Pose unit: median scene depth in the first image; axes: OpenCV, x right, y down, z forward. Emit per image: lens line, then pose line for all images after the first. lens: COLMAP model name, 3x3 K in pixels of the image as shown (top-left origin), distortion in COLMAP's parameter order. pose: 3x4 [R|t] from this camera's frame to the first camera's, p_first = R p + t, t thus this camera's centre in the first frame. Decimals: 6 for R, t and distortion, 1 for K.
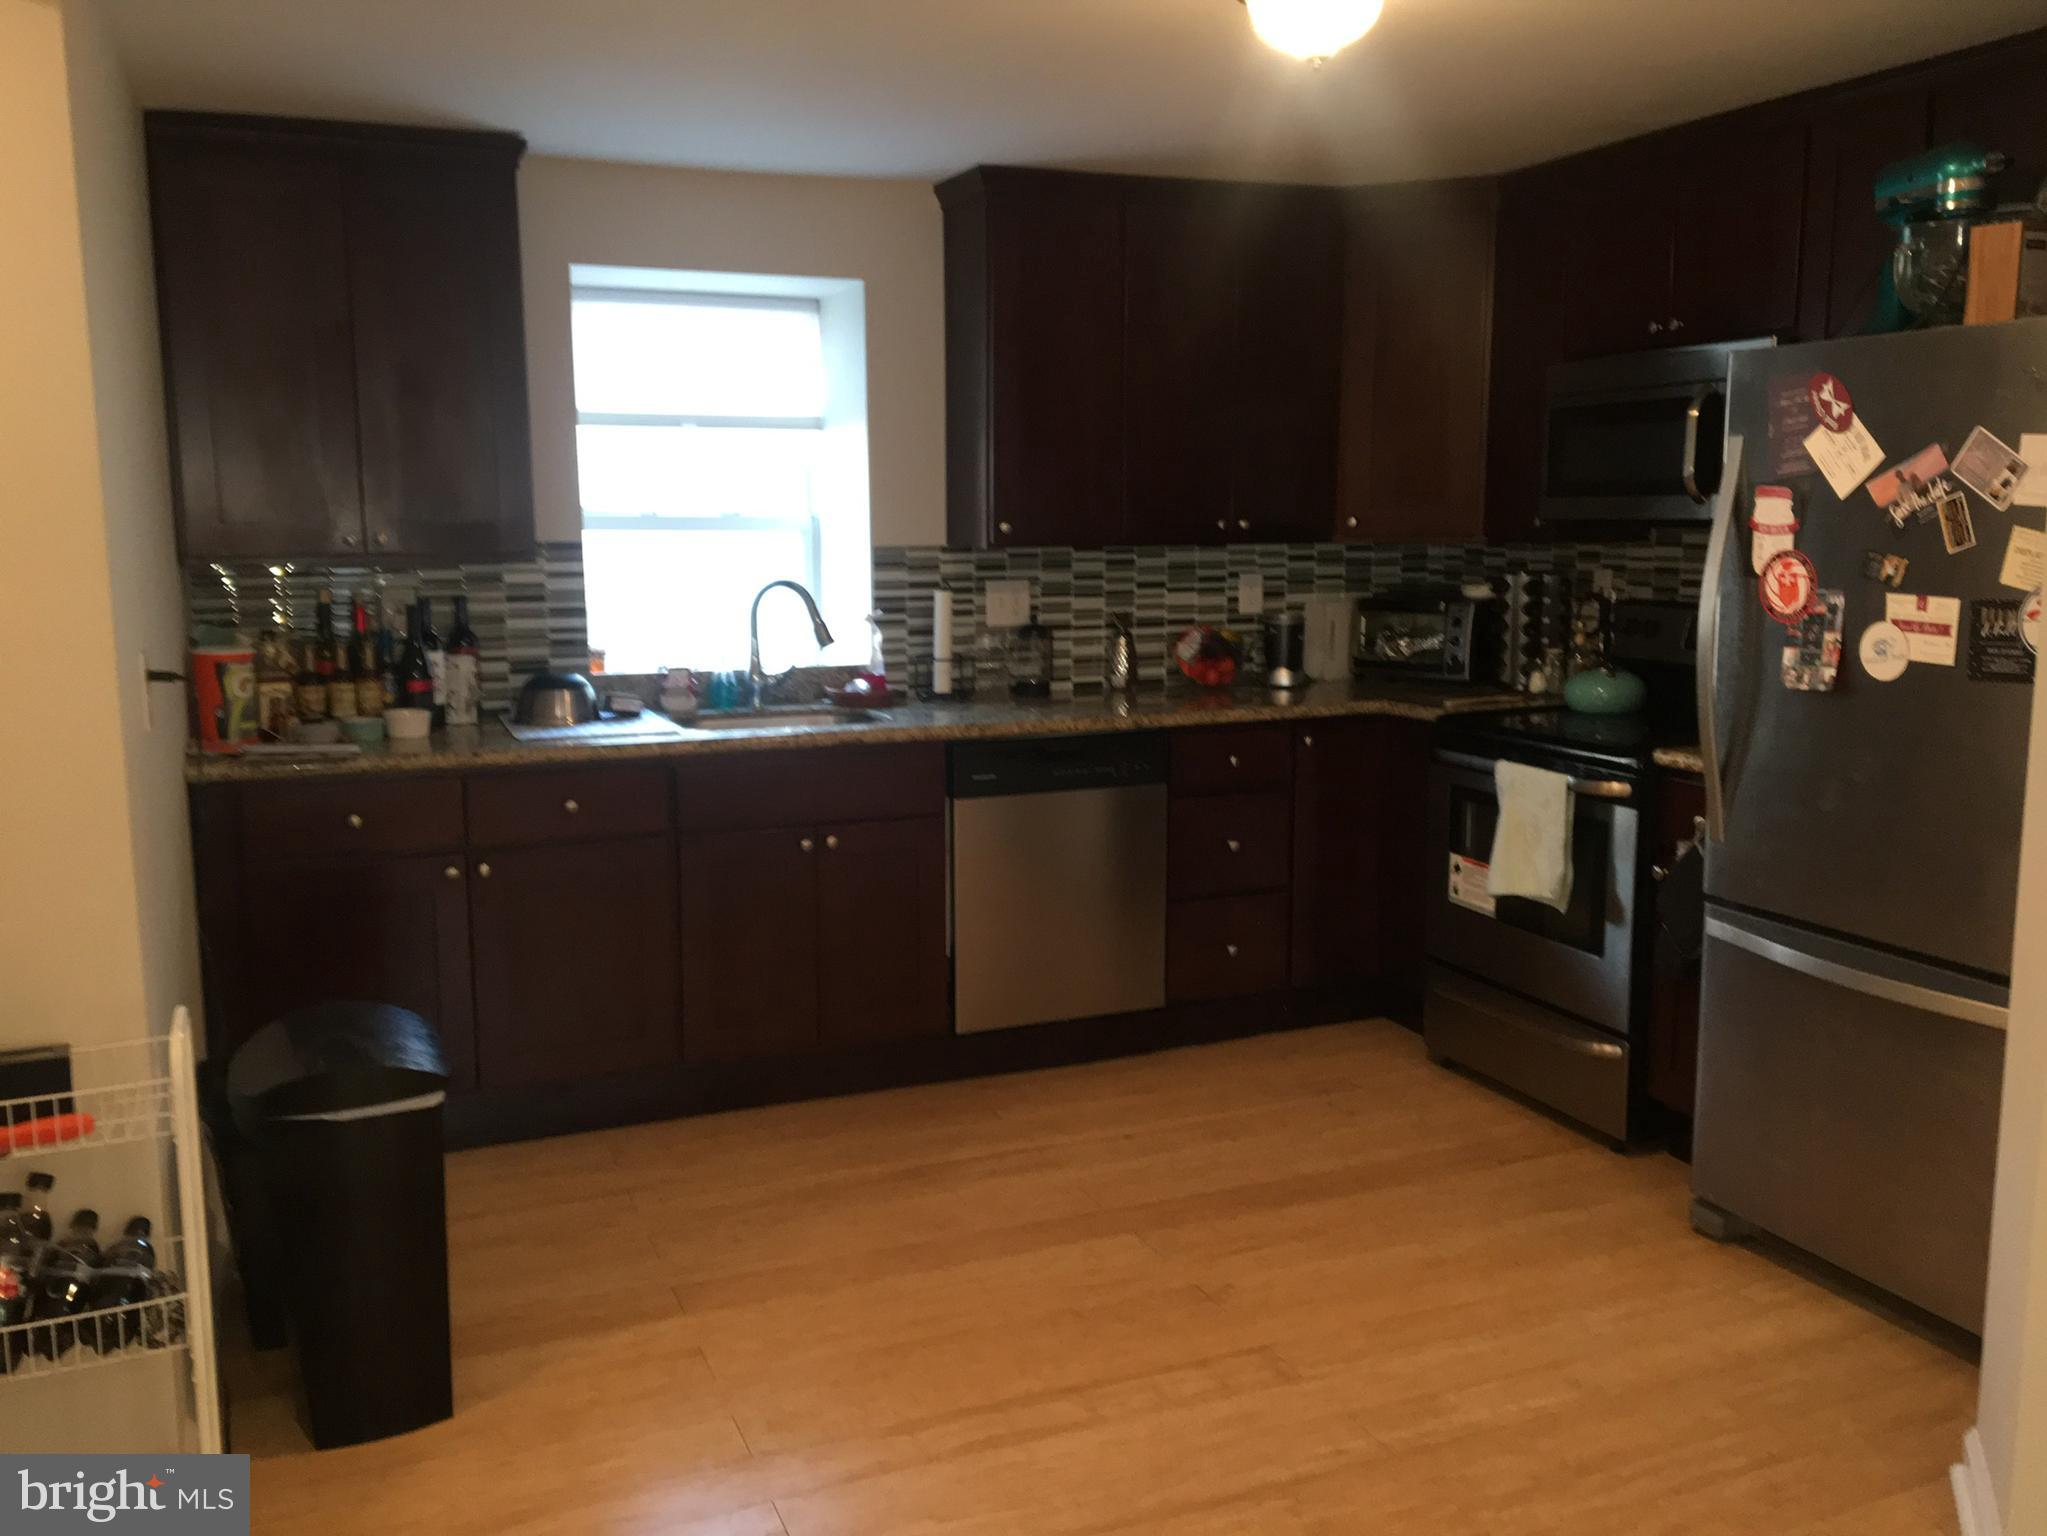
lens RADIAL K [[1743.6, 0, 1031.7], [0, 1743.6, 763.9], [0, 0, 1]] dist [0.109394, -0.132042]
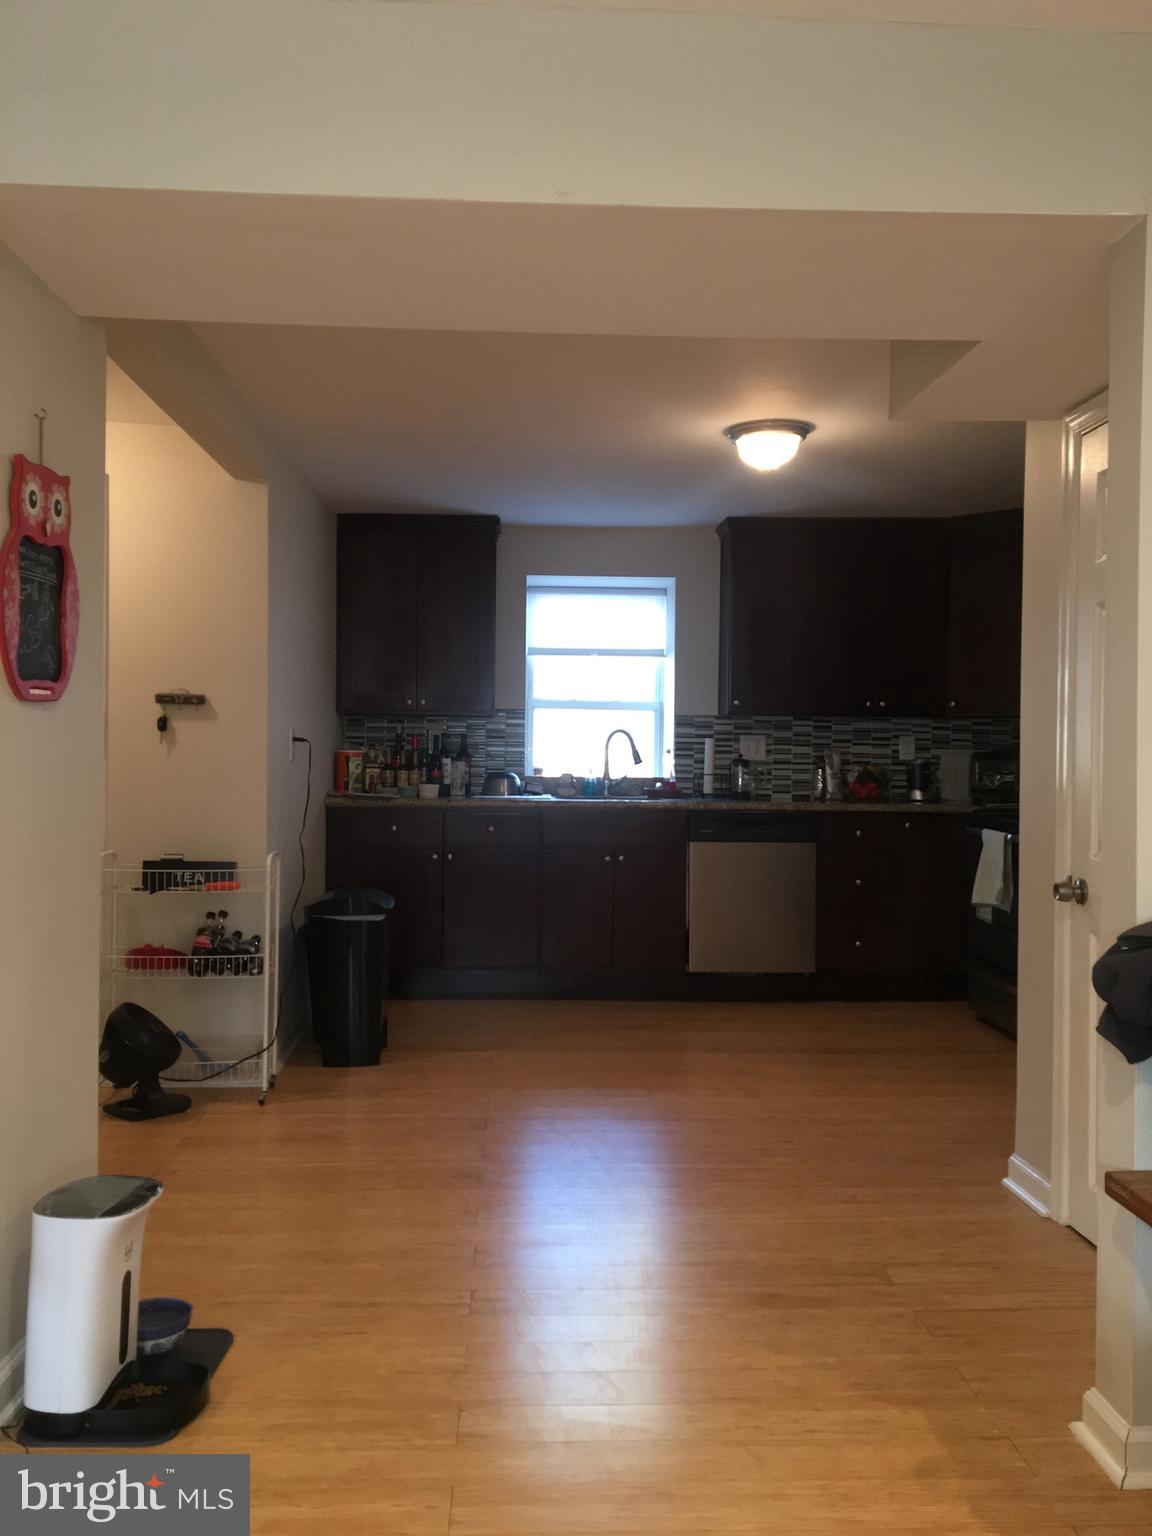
lens RADIAL K [[1308.4, 0, 569.3], [0, 1308.4, 773.5], [0, 0, 1]] dist [0.109394, -0.132042]
pose [[0.932481, 0.020185, -0.360656, 0.346681], [-0.068427, 0.990230, -0.121500, 0.129186], [0.354680, 0.137975, 0.924751, -0.363889]]
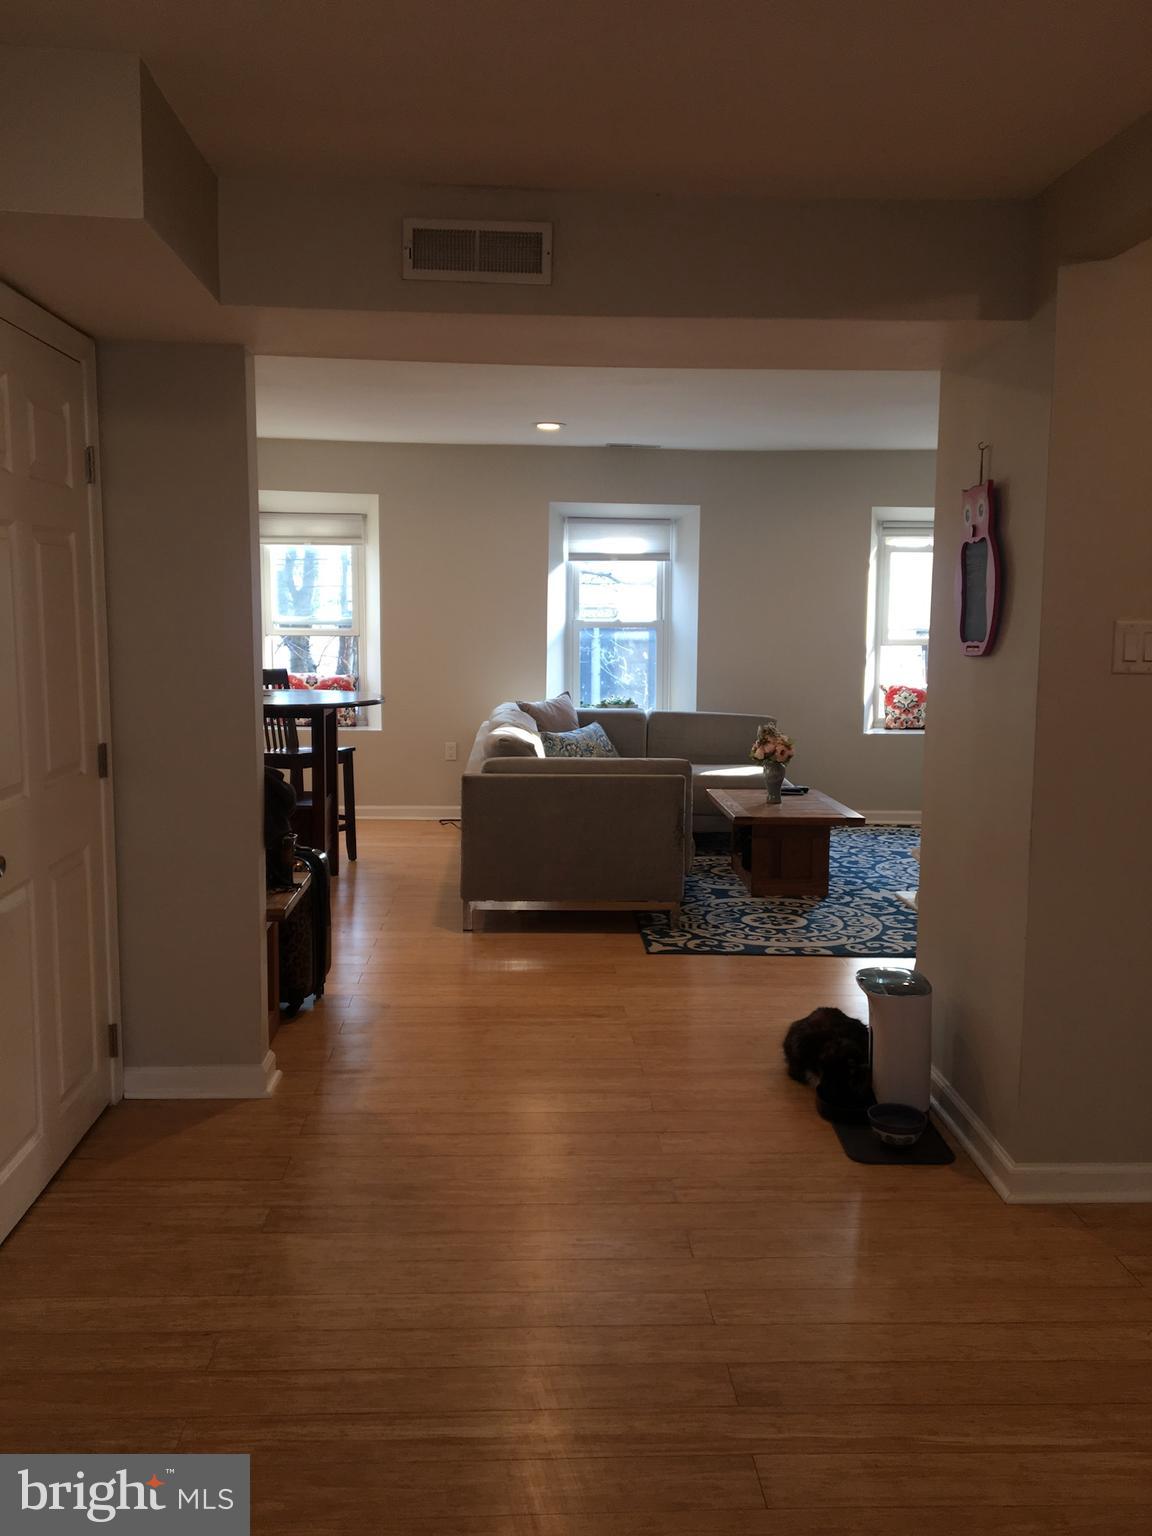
lens RADIAL K [[1308.4, 0, 575.8], [0, 1308.4, 769.5], [0, 0, 1]] dist [0.109394, -0.132042]
pose [[-0.937587, -0.042983, 0.345083, -0.753047], [0.046809, 0.967702, 0.247714, -0.400498], [-0.344585, 0.248406, -0.905293, 2.568018]]
